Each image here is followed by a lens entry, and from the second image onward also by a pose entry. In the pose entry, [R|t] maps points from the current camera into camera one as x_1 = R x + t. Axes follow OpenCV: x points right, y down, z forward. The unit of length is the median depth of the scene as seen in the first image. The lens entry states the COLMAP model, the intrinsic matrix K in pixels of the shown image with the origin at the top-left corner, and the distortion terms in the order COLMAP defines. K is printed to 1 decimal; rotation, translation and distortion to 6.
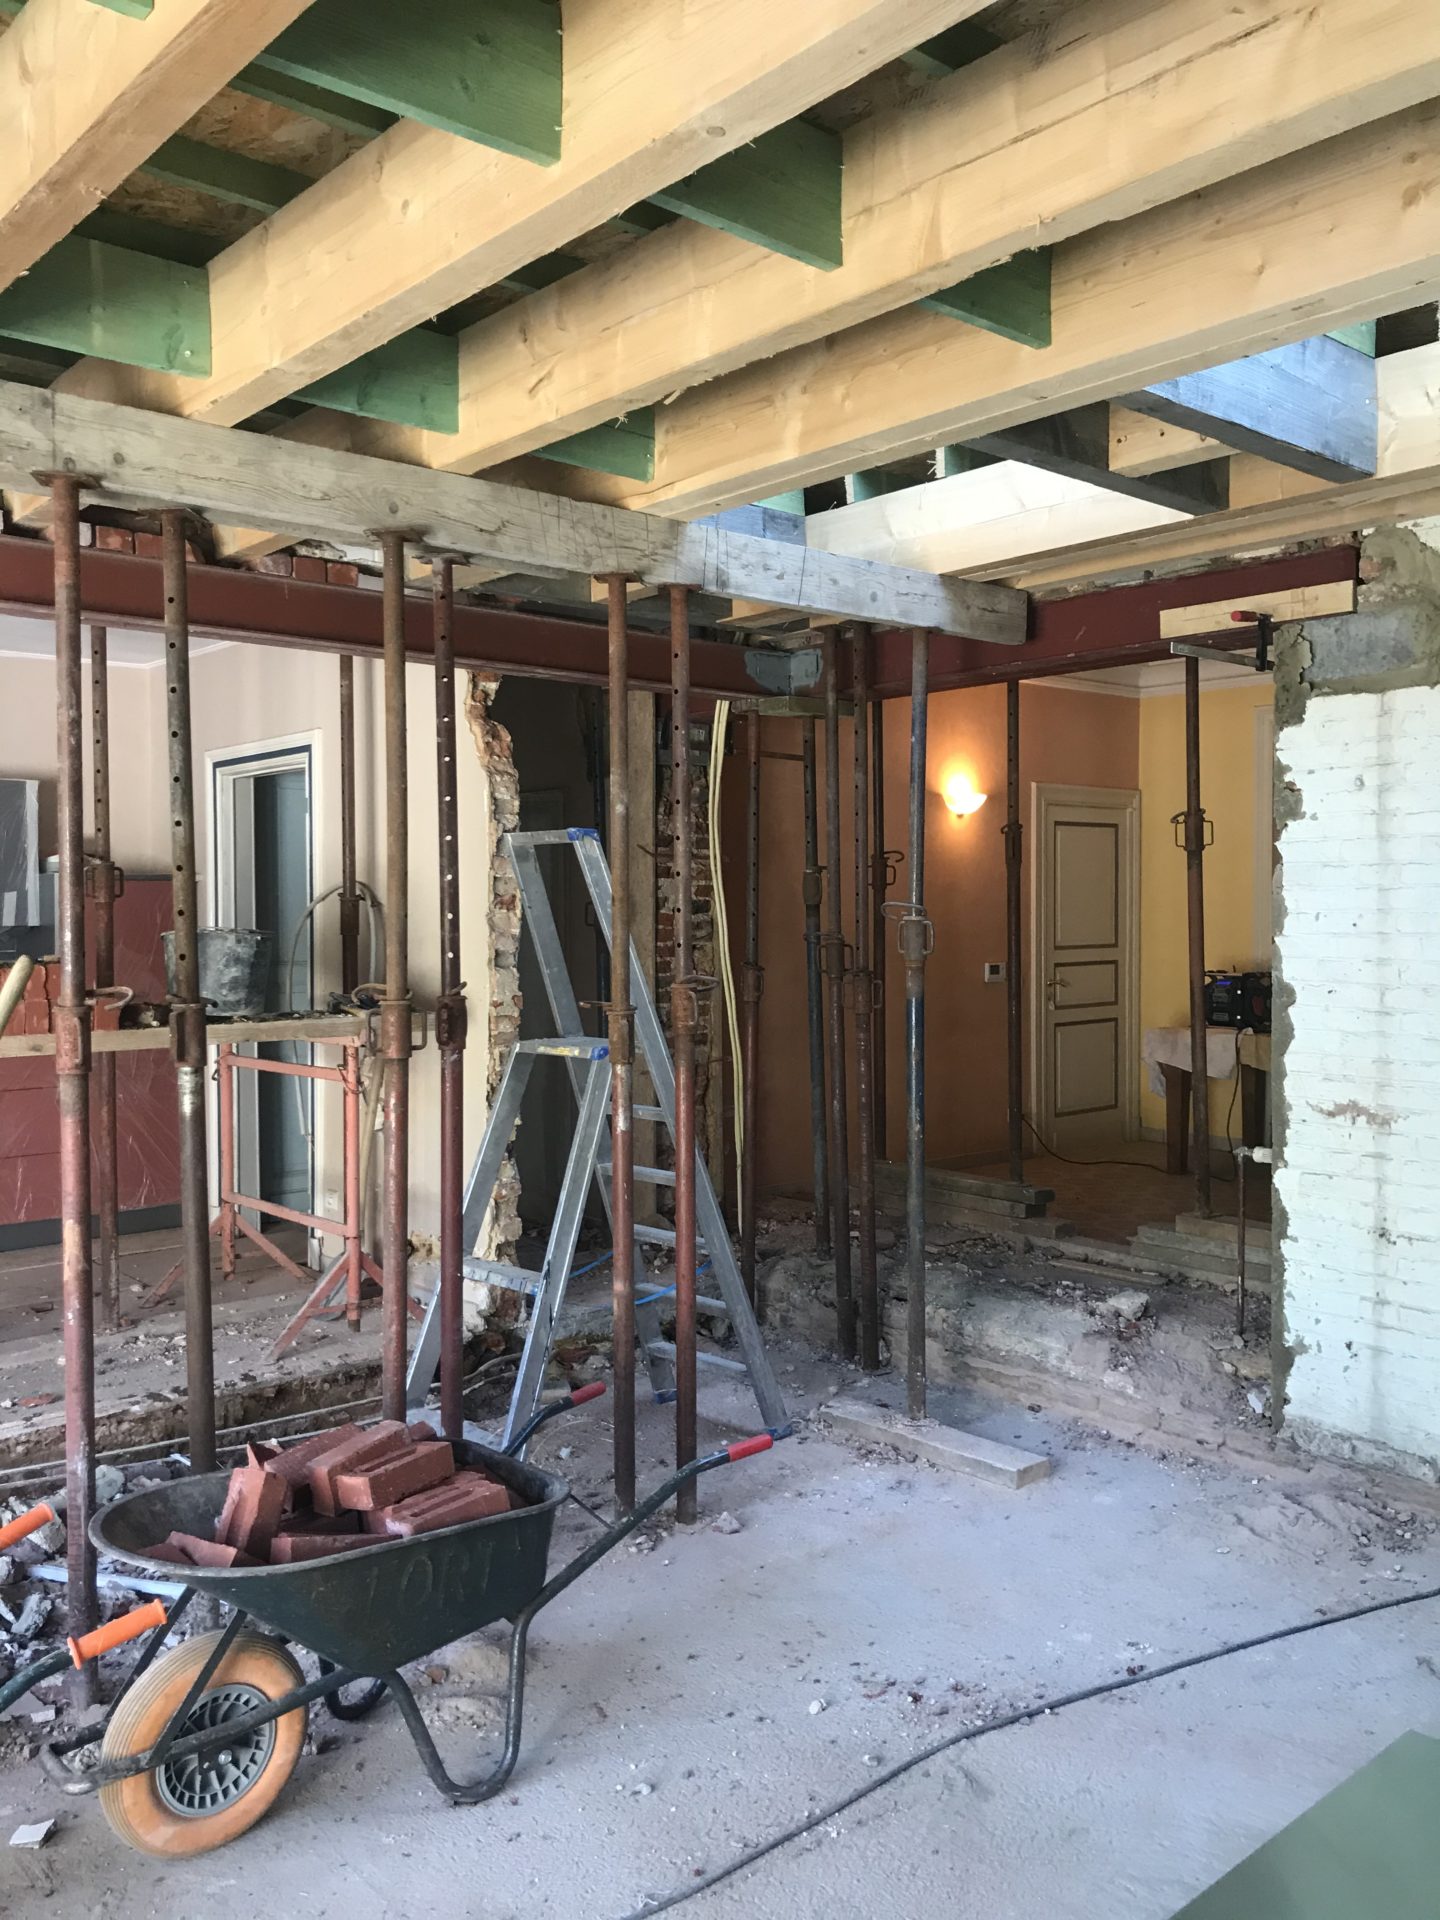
lens RADIAL K [[1575.1, 0, 725.6], [0, 1575.1, 959.3], [0, 0, 1]] dist [0.005755, -0.010714]
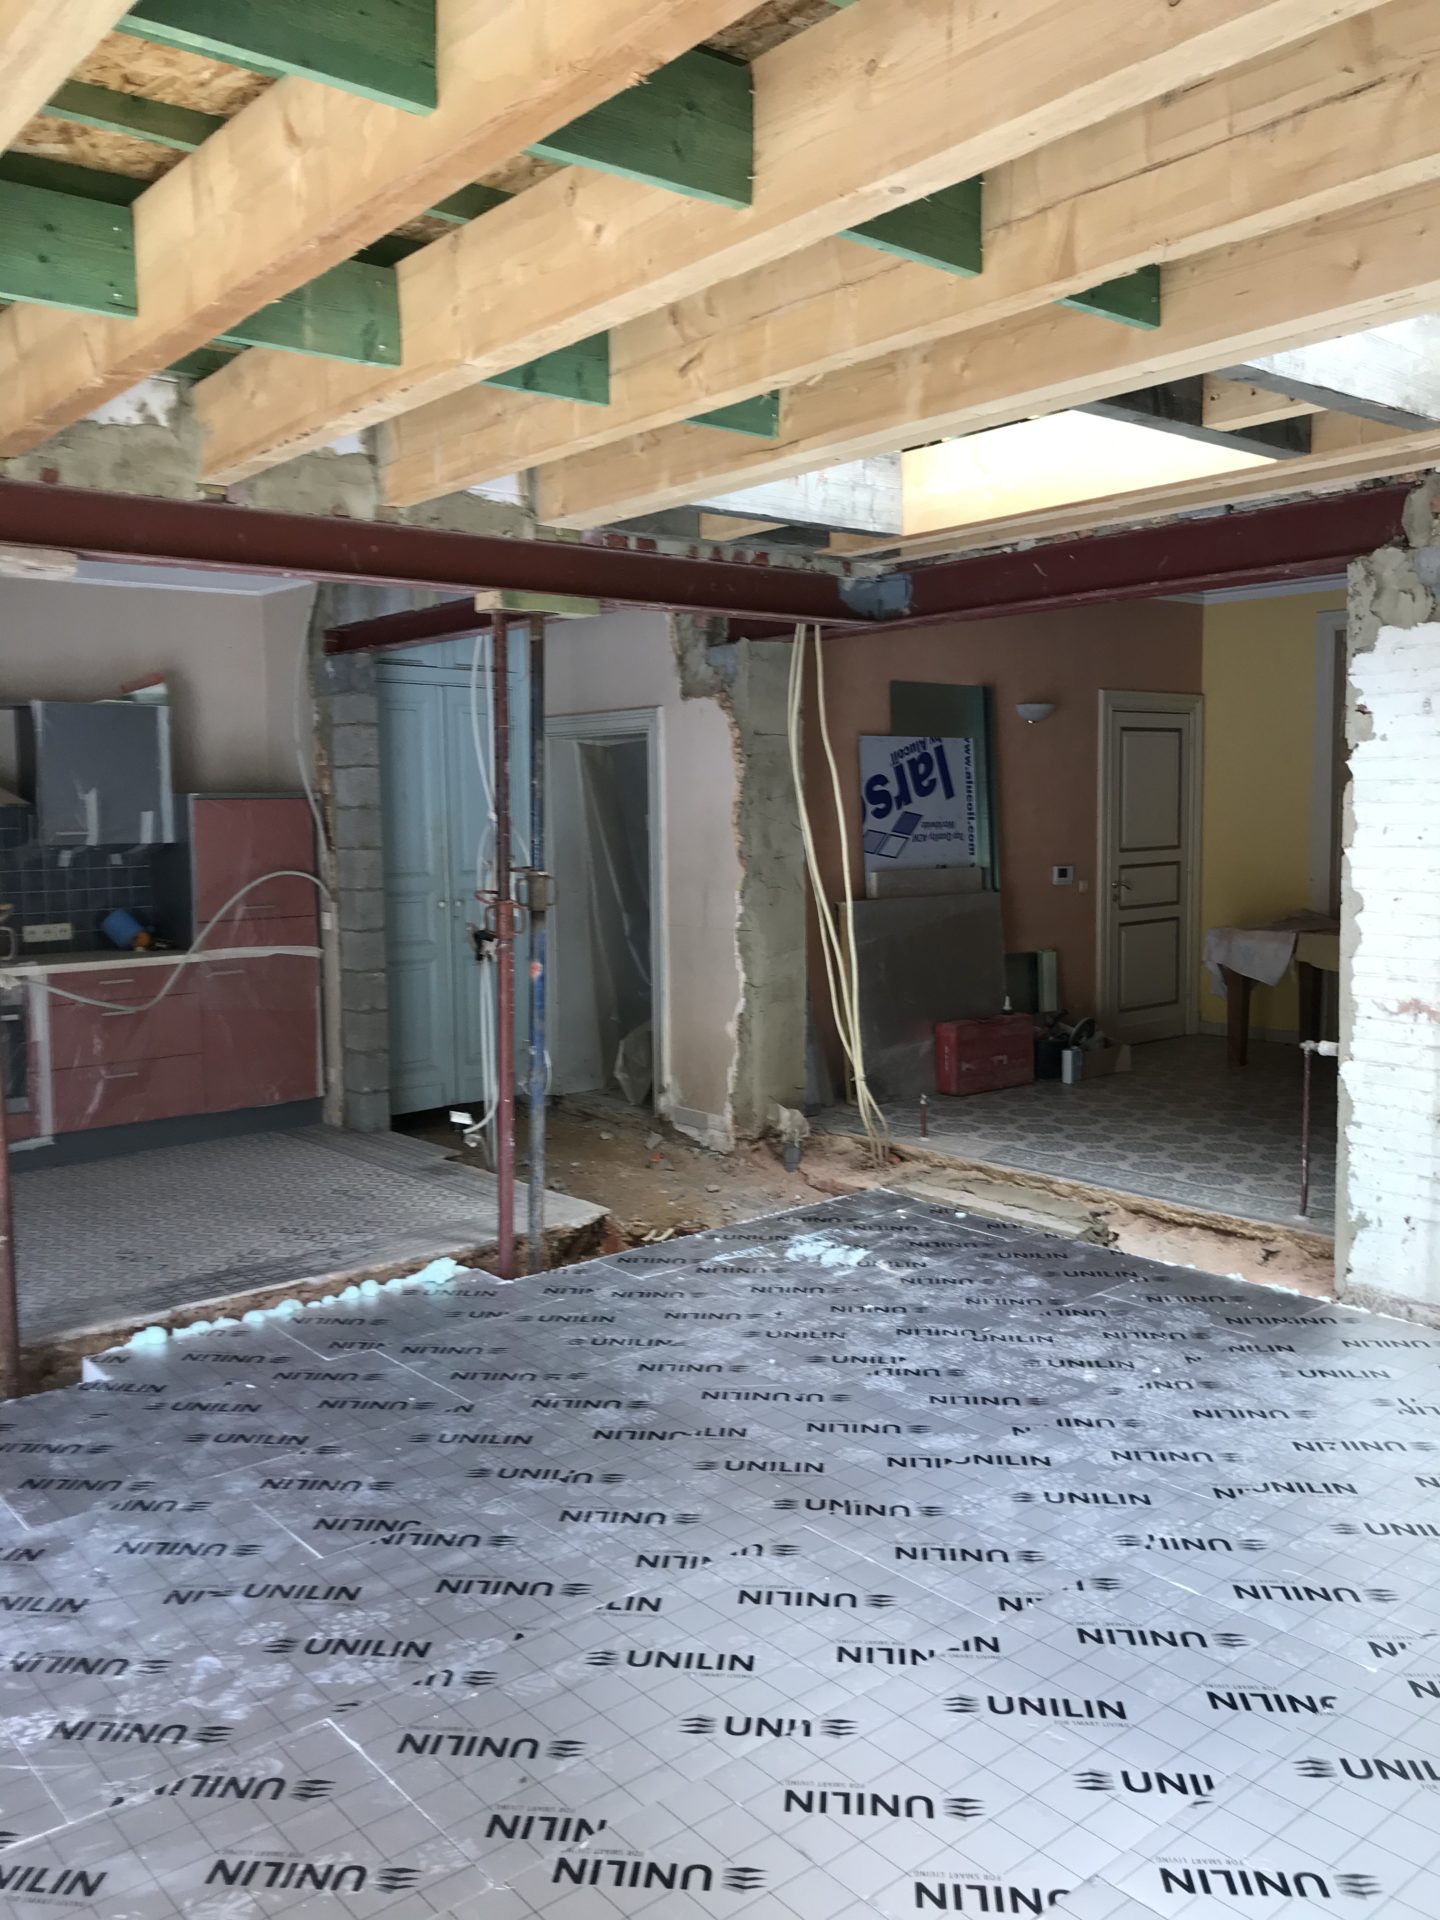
lens RADIAL K [[1575.1, 0, 713.9], [0, 1575.1, 963.8], [0, 0, 1]] dist [0.005755, -0.010714]
pose [[0.999433, -0.007685, -0.032790, -0.053914], [0.009951, 0.997530, 0.069534, -0.016243], [0.032175, -0.069821, 0.997041, -0.107058]]
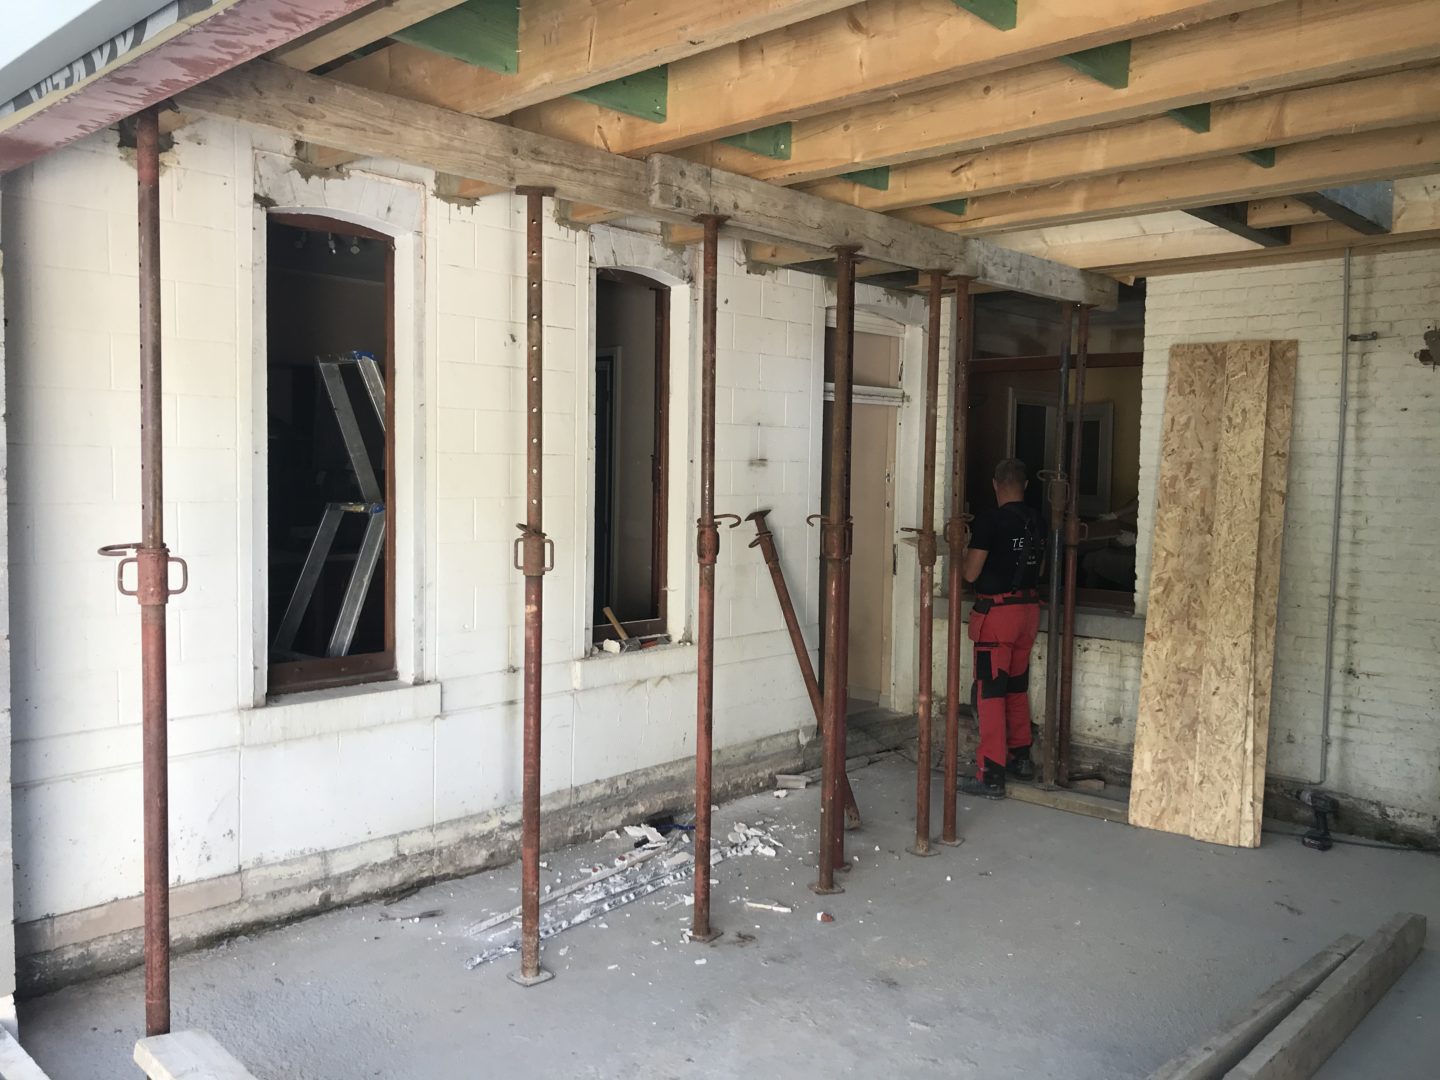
lens RADIAL K [[1181.3, 0, 719.7], [0, 1181.3, 536.0], [0, 0, 1]] dist [0.005755, -0.010714]
pose [[0.996250, 0.016260, 0.084976, -0.381595], [-0.018826, 0.999388, 0.029484, 0.002150], [-0.084445, -0.030973, 0.995947, -0.216267]]
